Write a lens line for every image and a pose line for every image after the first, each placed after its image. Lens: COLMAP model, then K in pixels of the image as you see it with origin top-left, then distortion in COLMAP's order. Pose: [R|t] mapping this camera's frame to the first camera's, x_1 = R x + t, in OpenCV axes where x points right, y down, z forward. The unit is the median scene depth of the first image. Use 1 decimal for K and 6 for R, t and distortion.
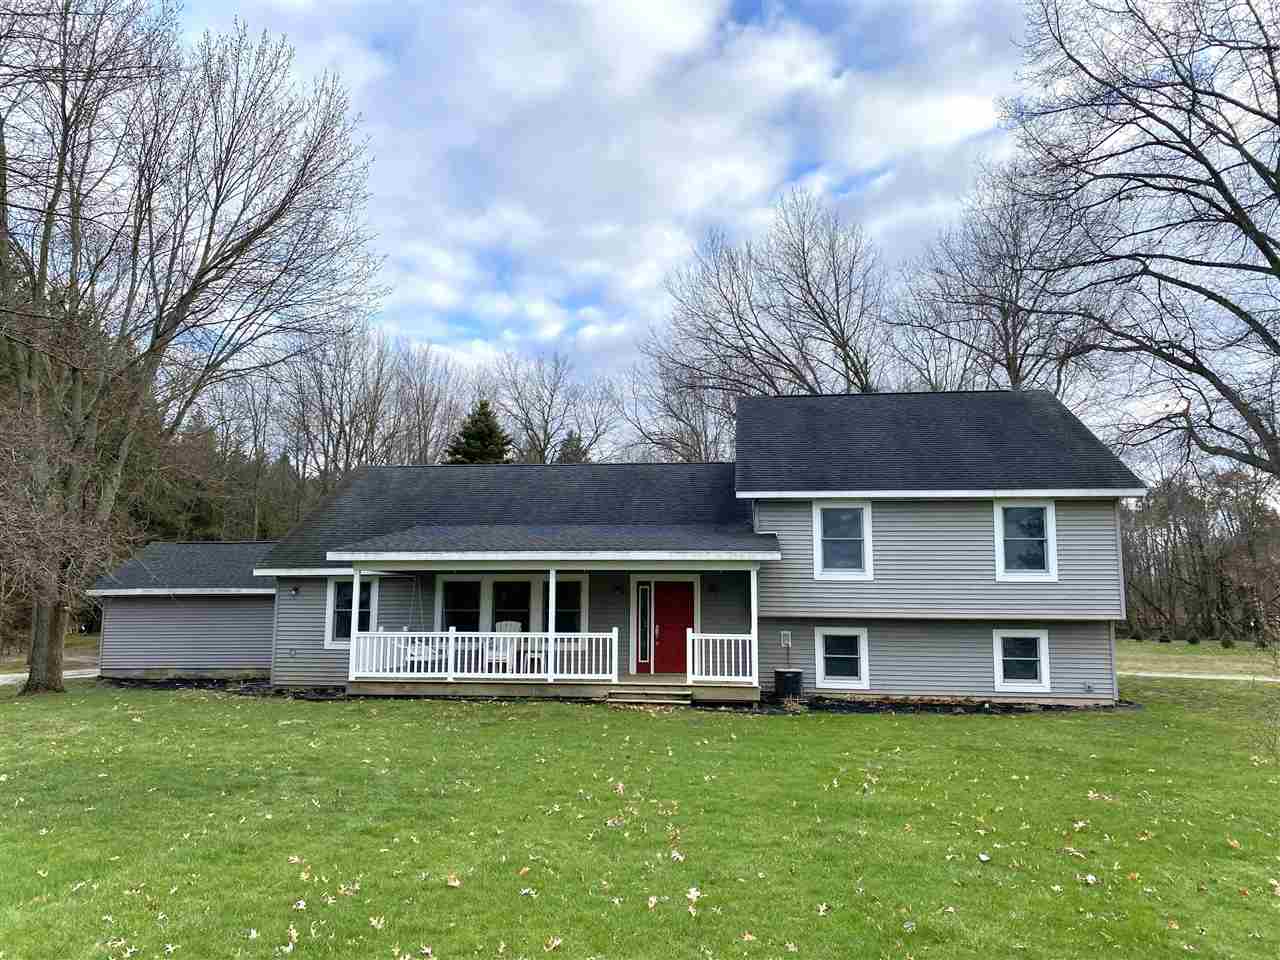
lens RADIAL K [[1023.7, 0, 640.0], [0, 1023.7, 480.0], [0, 0, 1]] dist [-0.002487, -0.008941]
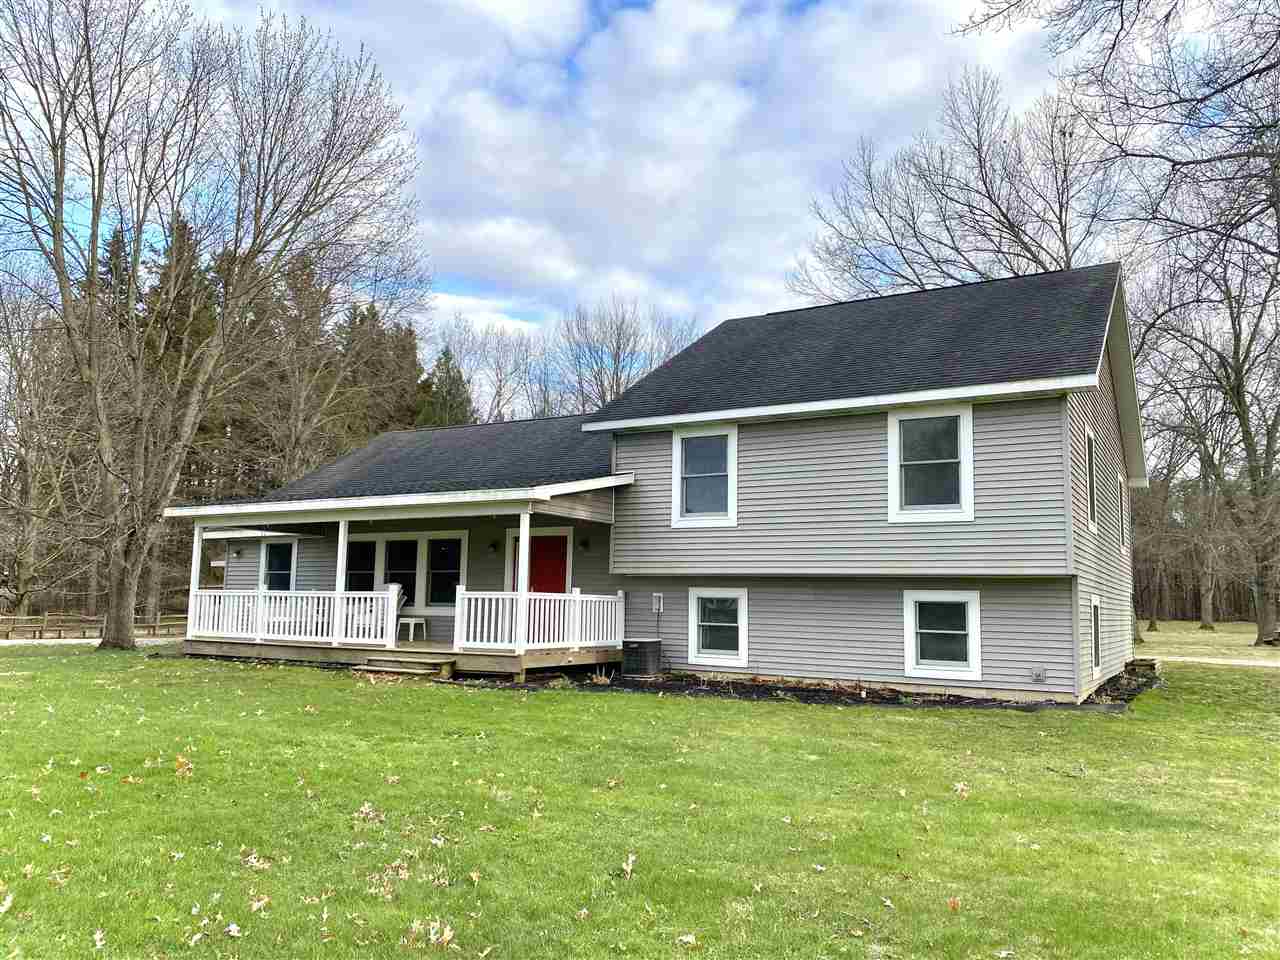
lens RADIAL K [[1023.7, 0, 640.0], [0, 1023.7, 480.0], [0, 0, 1]] dist [-0.002487, -0.008941]
pose [[0.906839, -0.045104, -0.419056, 0.484470], [0.050829, 0.998704, 0.002500, 0.057511], [0.418401, -0.023568, 0.907957, 0.271113]]
